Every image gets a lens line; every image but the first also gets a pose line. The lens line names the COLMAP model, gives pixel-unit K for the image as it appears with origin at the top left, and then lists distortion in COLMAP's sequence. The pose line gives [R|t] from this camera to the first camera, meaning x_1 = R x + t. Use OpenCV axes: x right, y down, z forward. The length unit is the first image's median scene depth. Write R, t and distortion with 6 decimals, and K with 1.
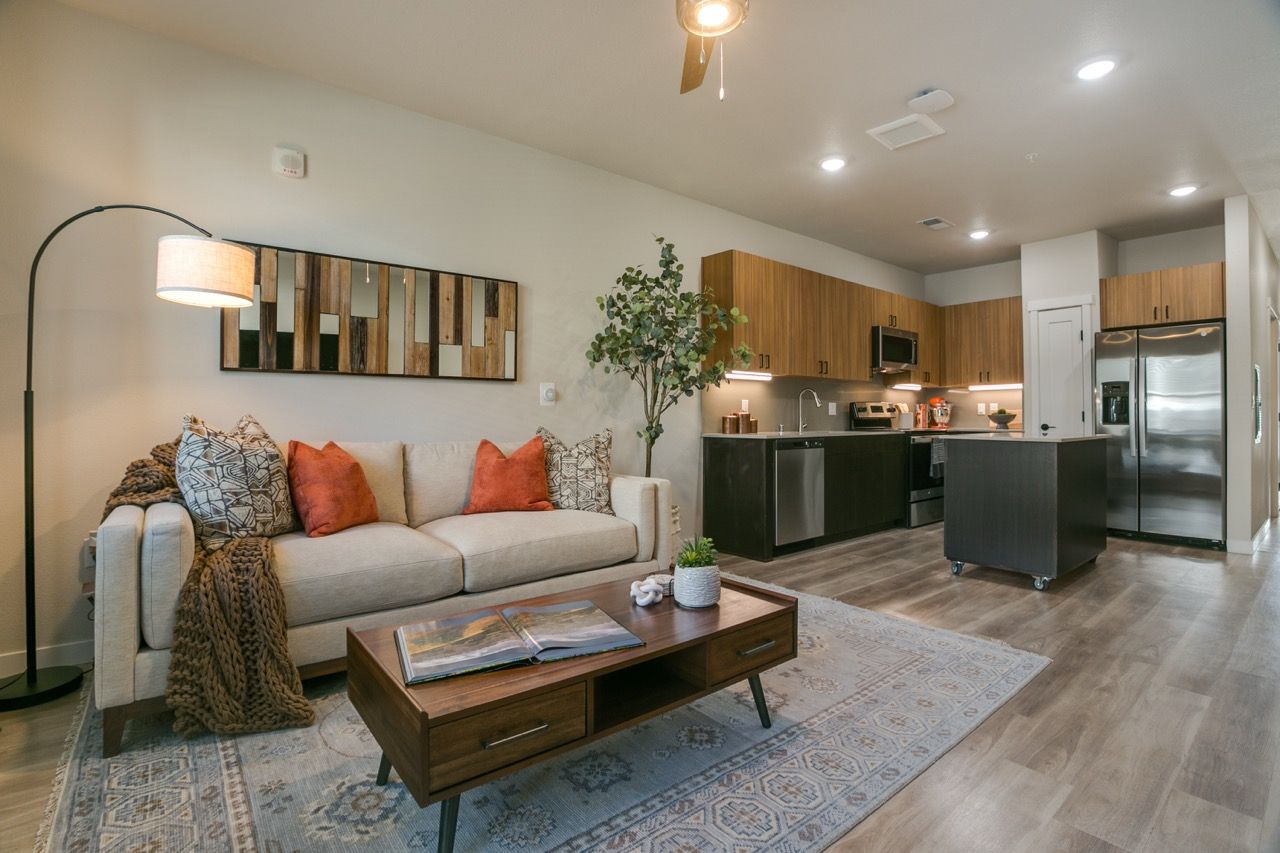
lens RADIAL K [[591.7, 0, 684.1], [0, 591.7, 404.3], [0, 0, 1]] dist [0.002004, 0.000691]
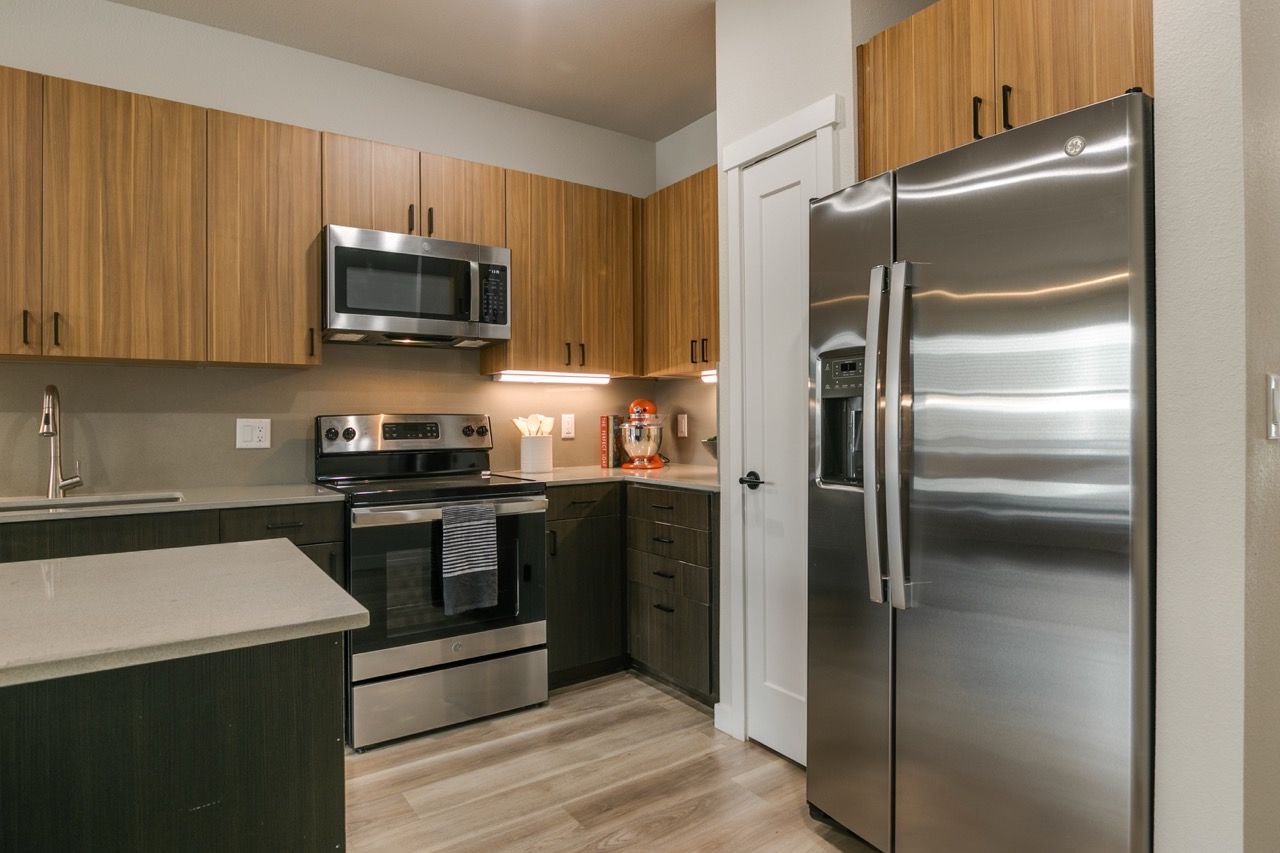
lens RADIAL K [[710.6, 0, 641.8], [0, 710.6, 413.3], [0, 0, 1]] dist [0.002254, -0.003072]
pose [[0.991478, -0.009874, -0.129900, 0.563164], [0.011451, 0.999869, 0.011396, -0.008477], [0.129770, -0.012786, 0.991462, 0.517957]]
